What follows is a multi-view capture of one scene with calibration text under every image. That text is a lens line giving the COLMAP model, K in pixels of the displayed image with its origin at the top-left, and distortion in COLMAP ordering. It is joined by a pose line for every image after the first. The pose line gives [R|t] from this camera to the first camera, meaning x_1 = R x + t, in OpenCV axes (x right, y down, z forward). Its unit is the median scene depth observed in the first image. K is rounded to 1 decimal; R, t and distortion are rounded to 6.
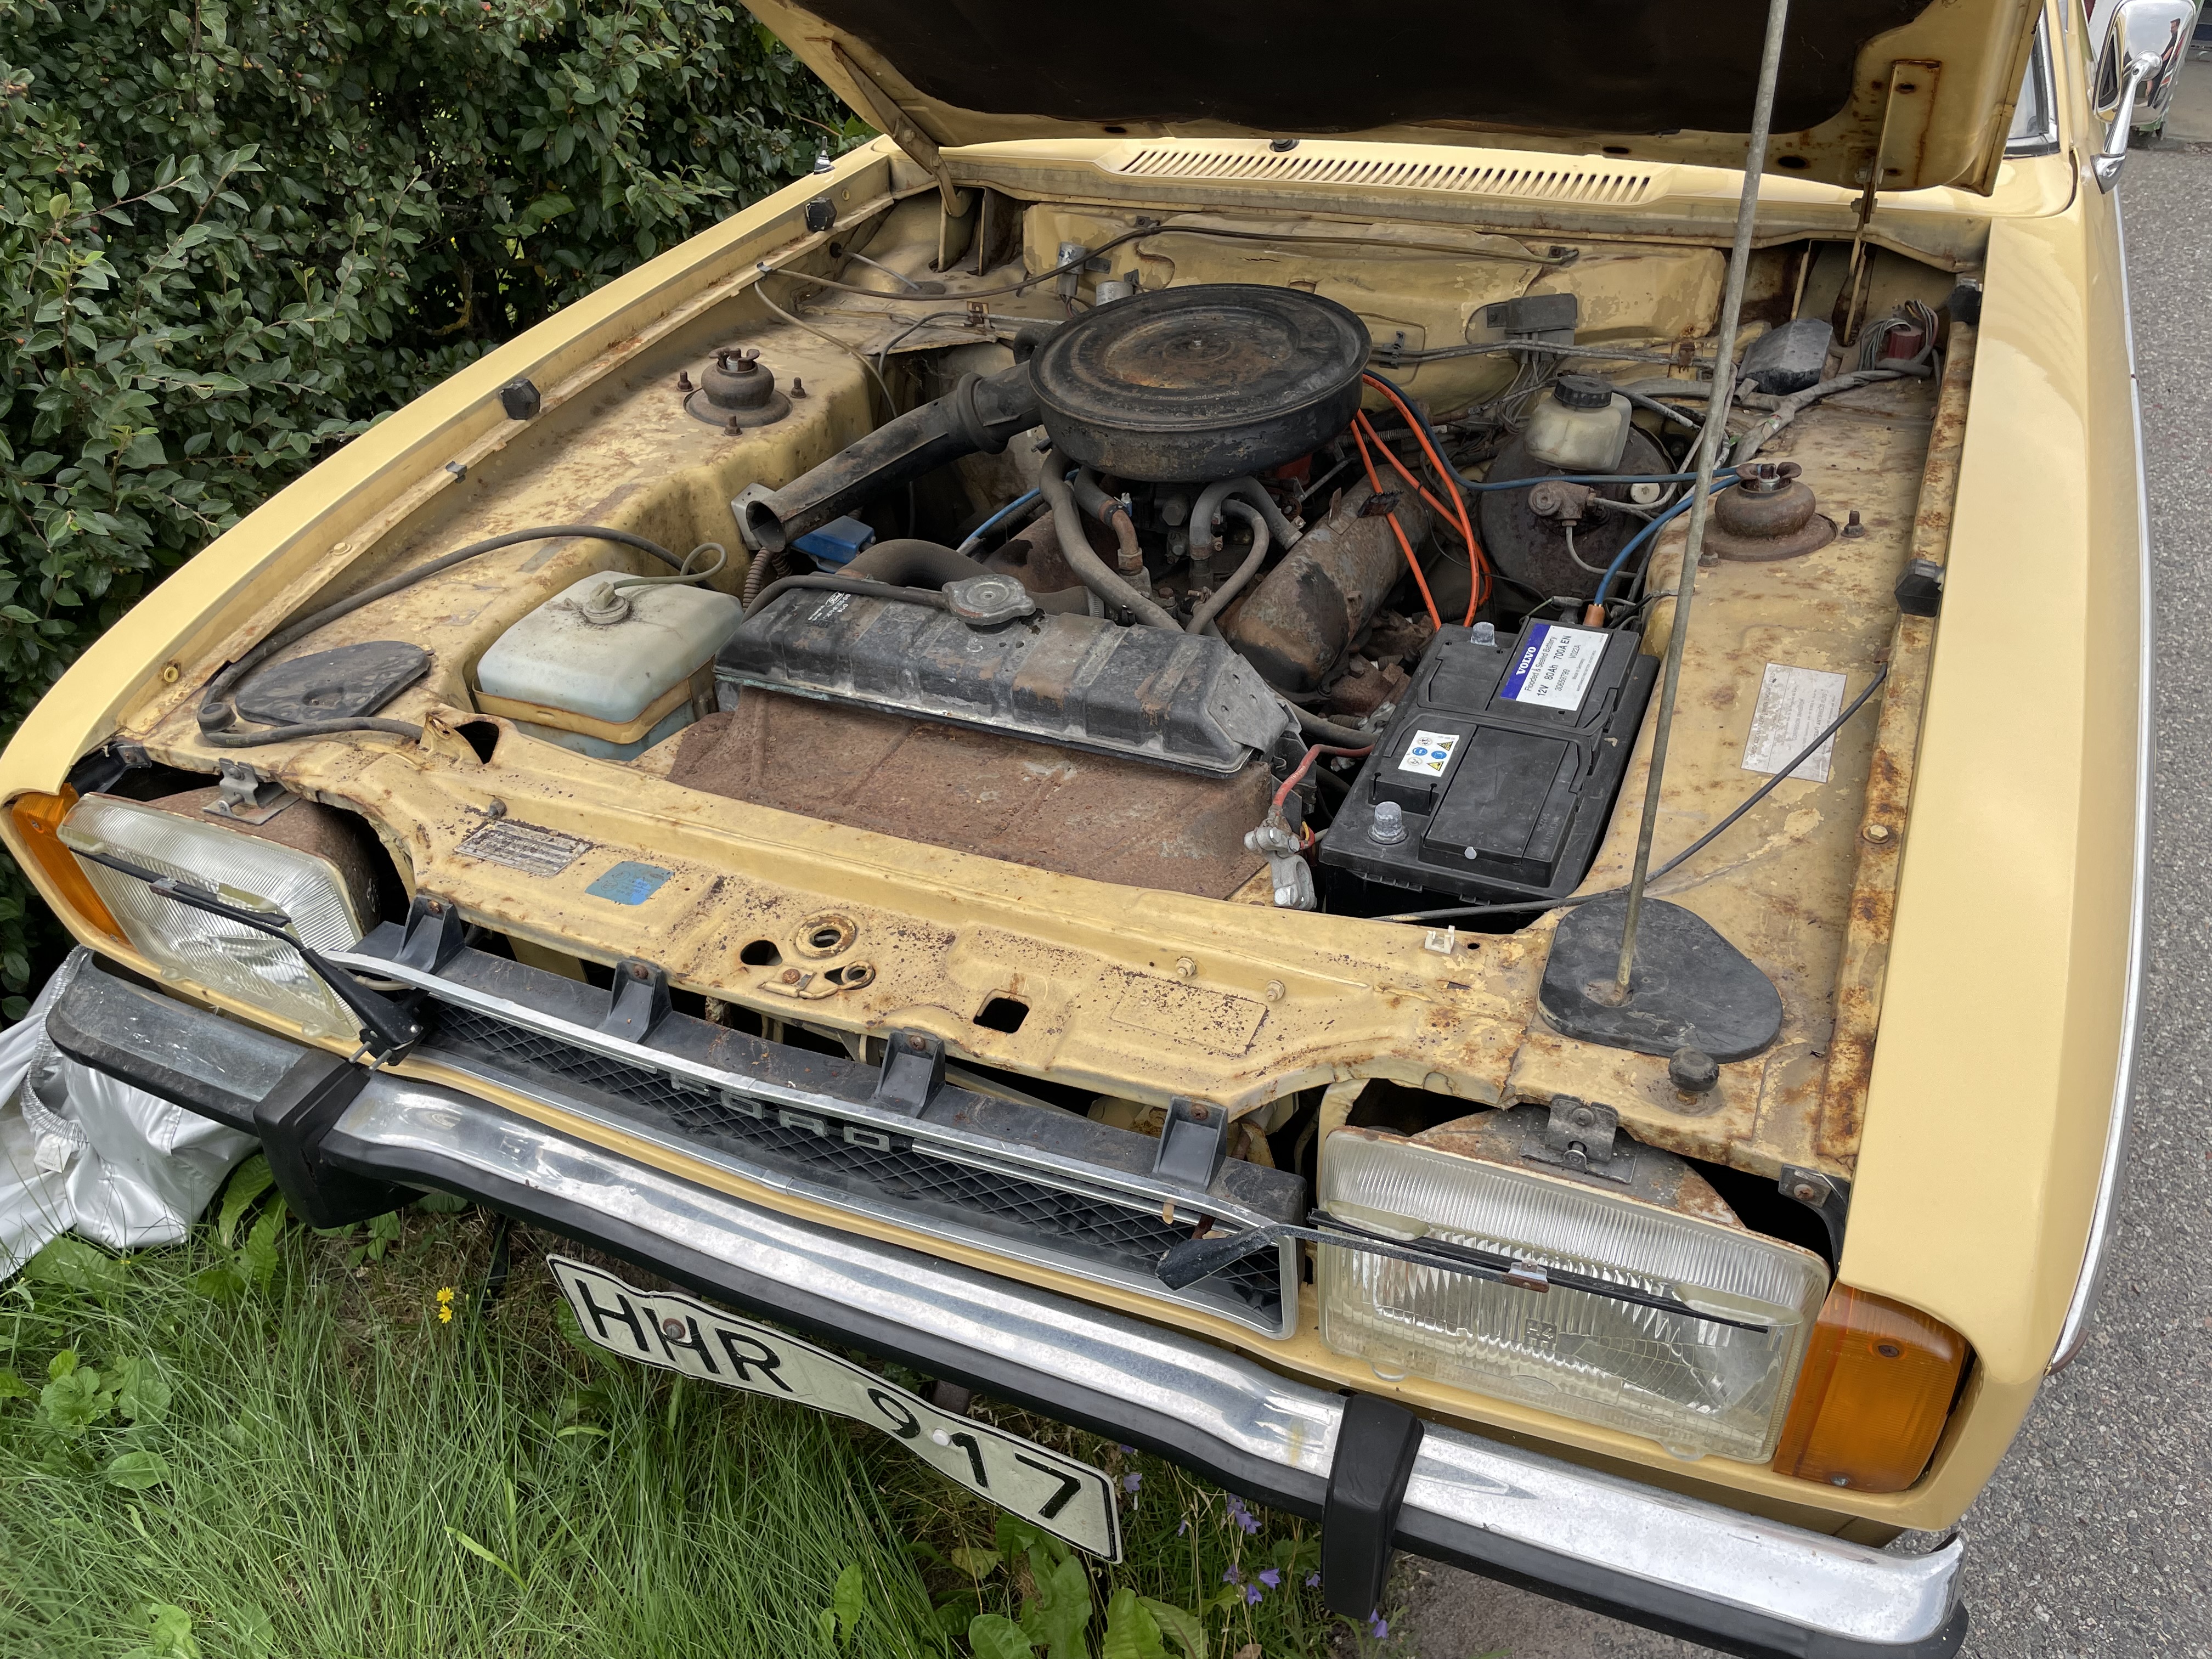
lens RADIAL K [[1689.5, 0, 1104.9], [0, 1689.5, 828.0], [0, 0, 1]] dist [0.061877, -0.082324]
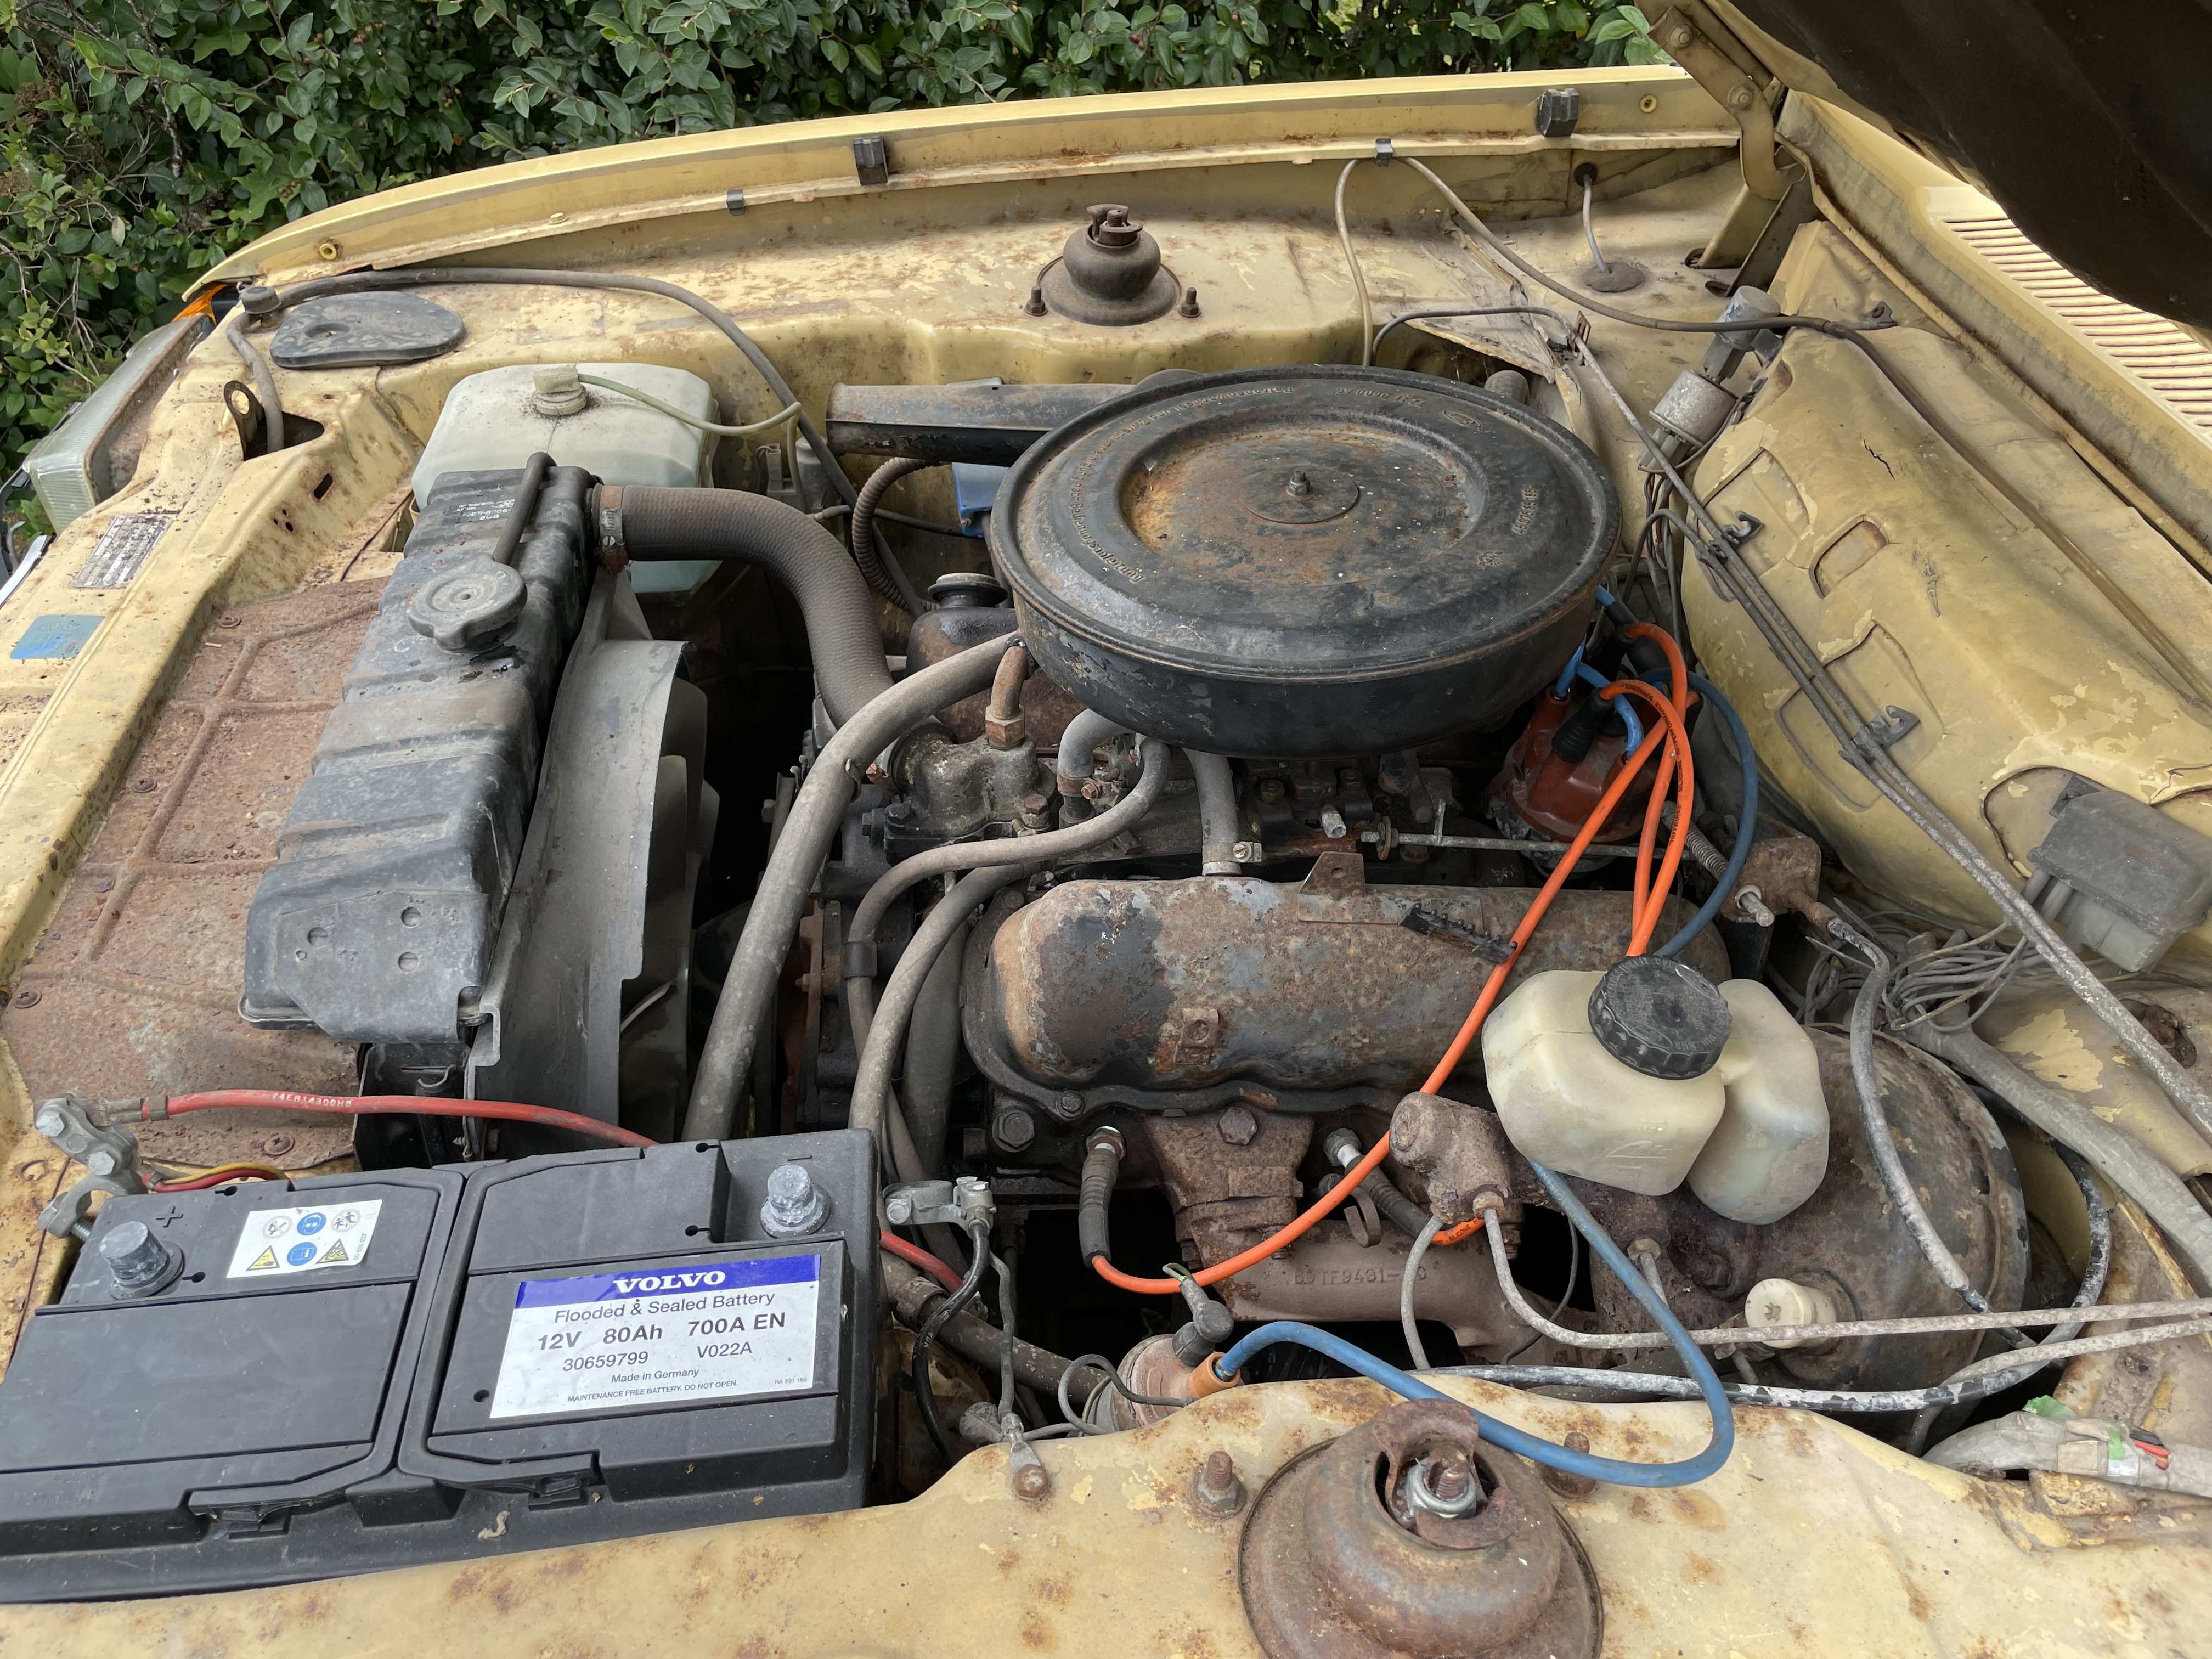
lens RADIAL K [[1689.5, 0, 1100.2], [0, 1689.5, 836.3], [0, 0, 1]] dist [0.061877, -0.082324]
pose [[0.487774, 0.605561, -0.628786, 0.400216], [-0.531900, 0.777304, 0.335978, -0.316645], [0.692213, 0.170570, 0.701246, 0.533400]]
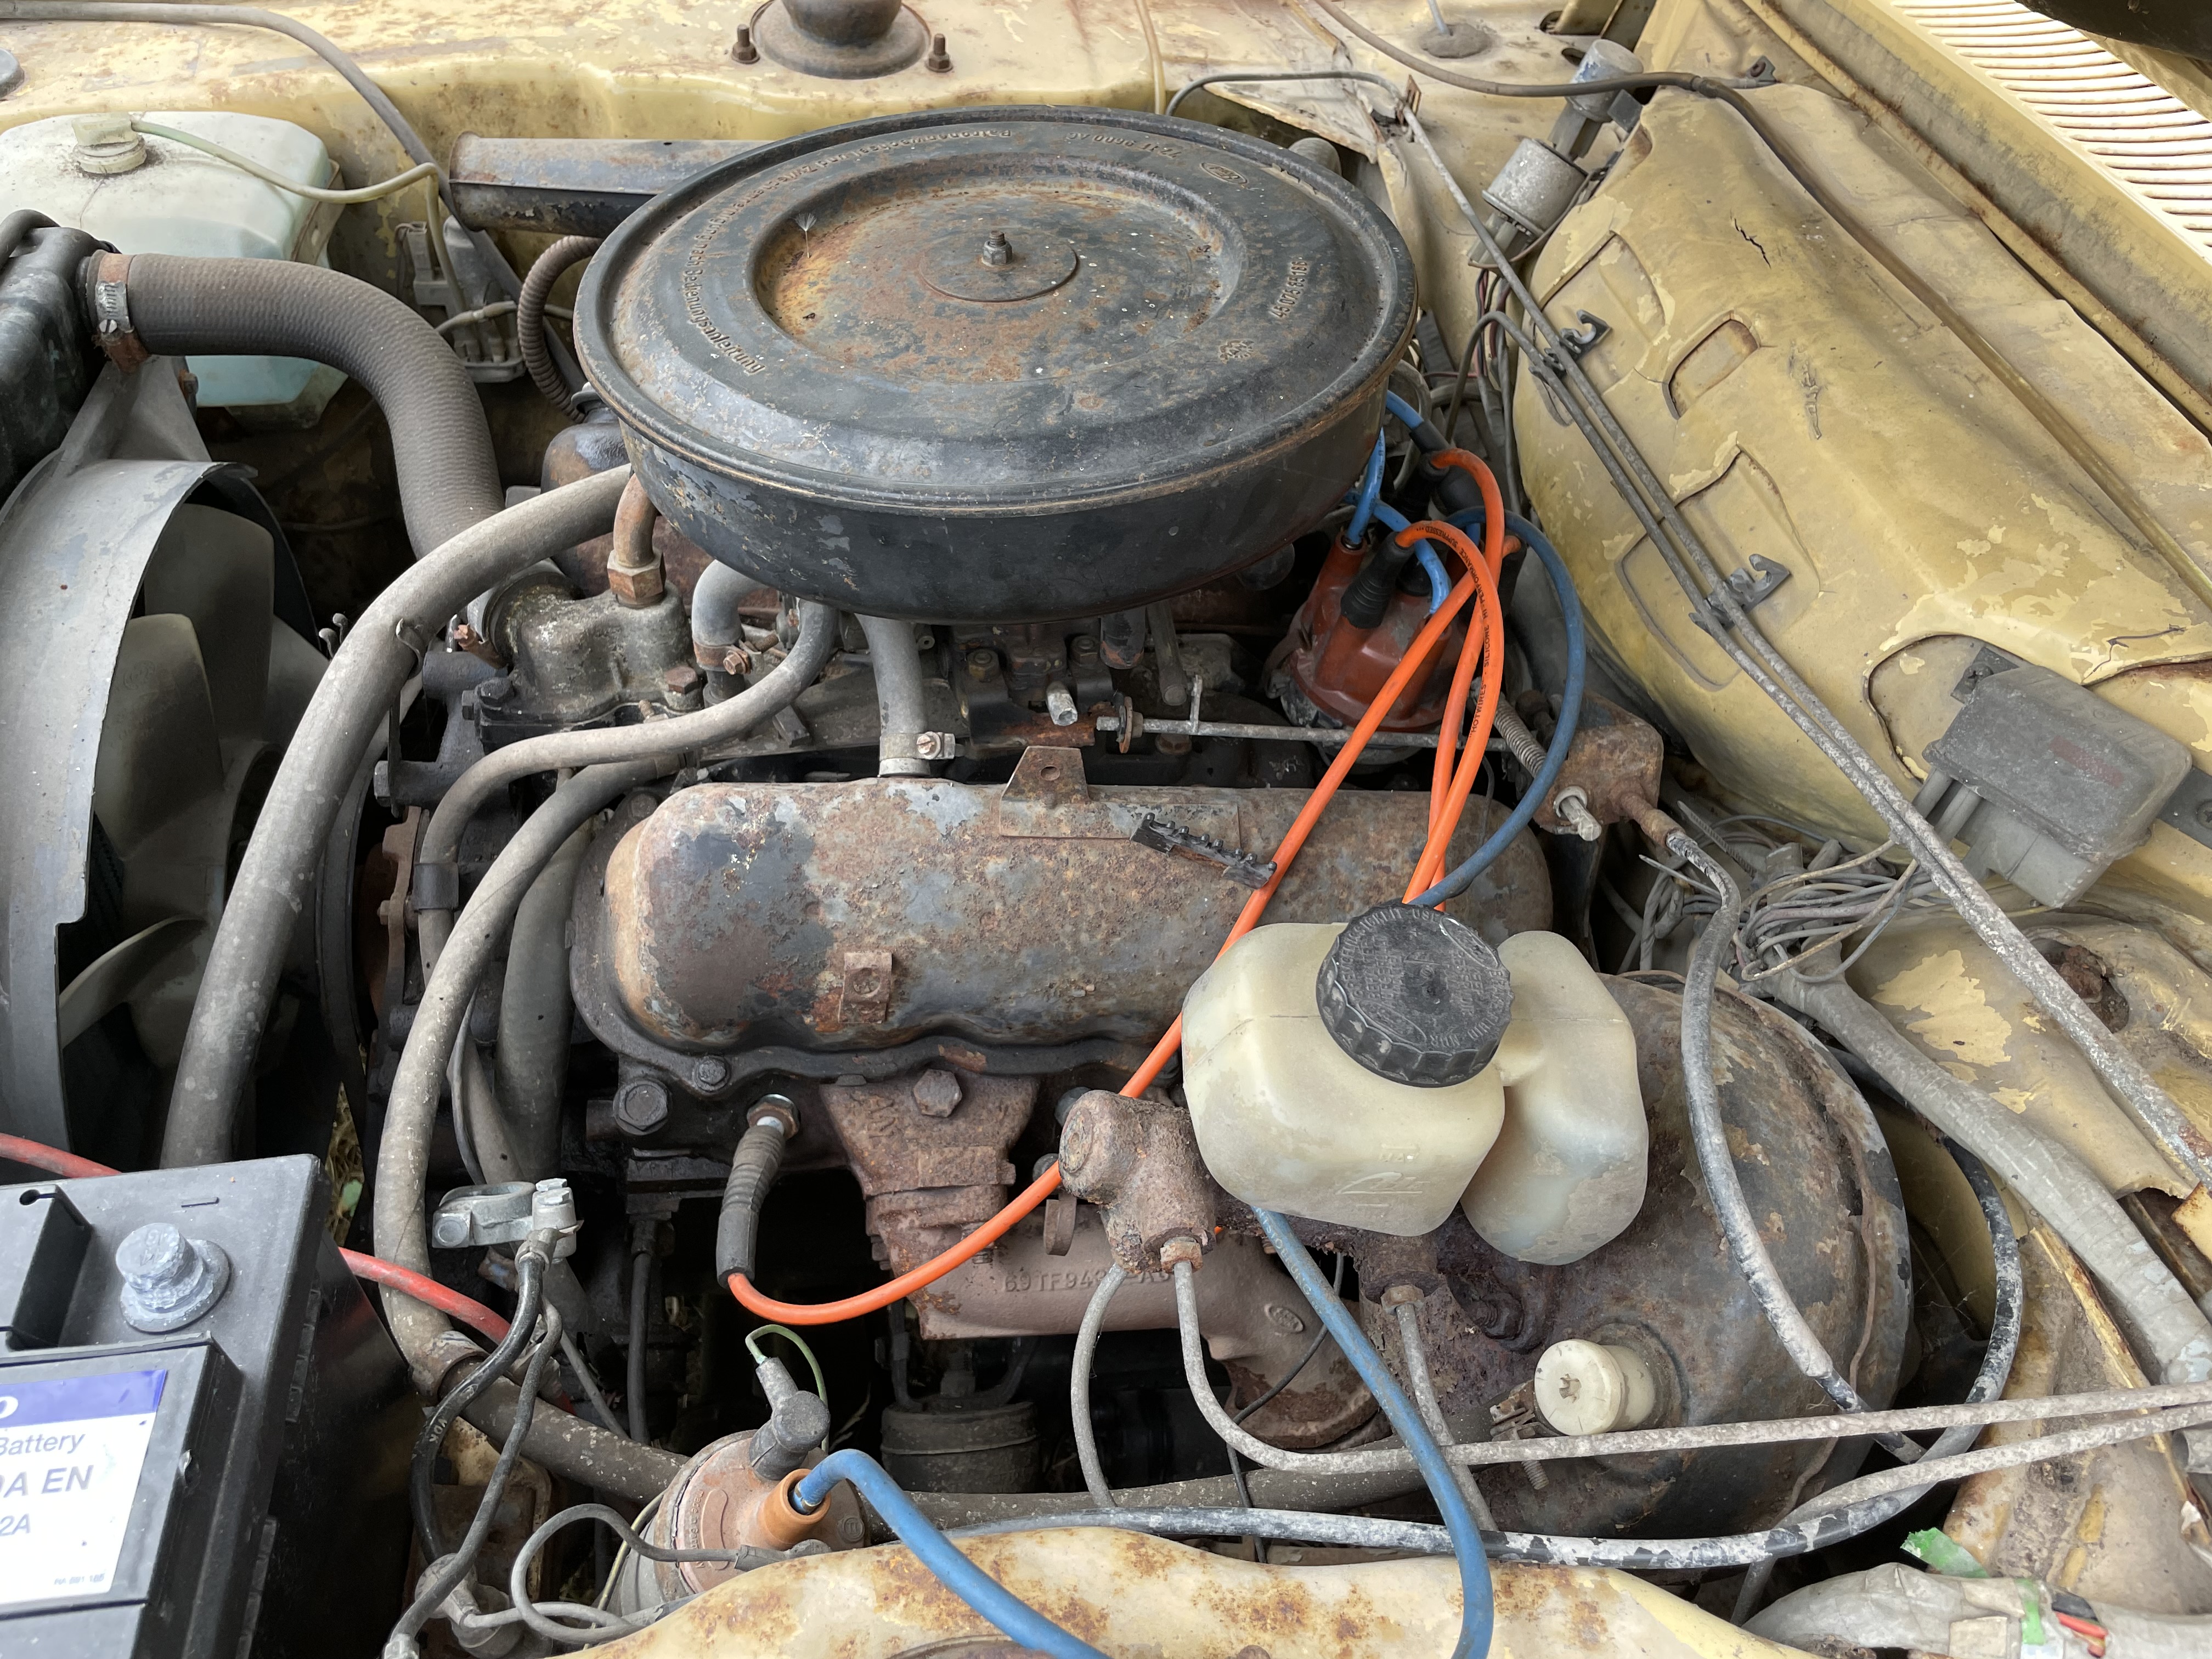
lens RADIAL K [[1689.5, 0, 1119.9], [0, 1689.5, 824.8], [0, 0, 1]] dist [0.061877, -0.082324]
pose [[0.531770, 0.646531, -0.547008, 0.350605], [-0.553820, 0.754130, 0.352946, -0.311997], [0.640706, 0.115258, 0.759086, 0.657800]]
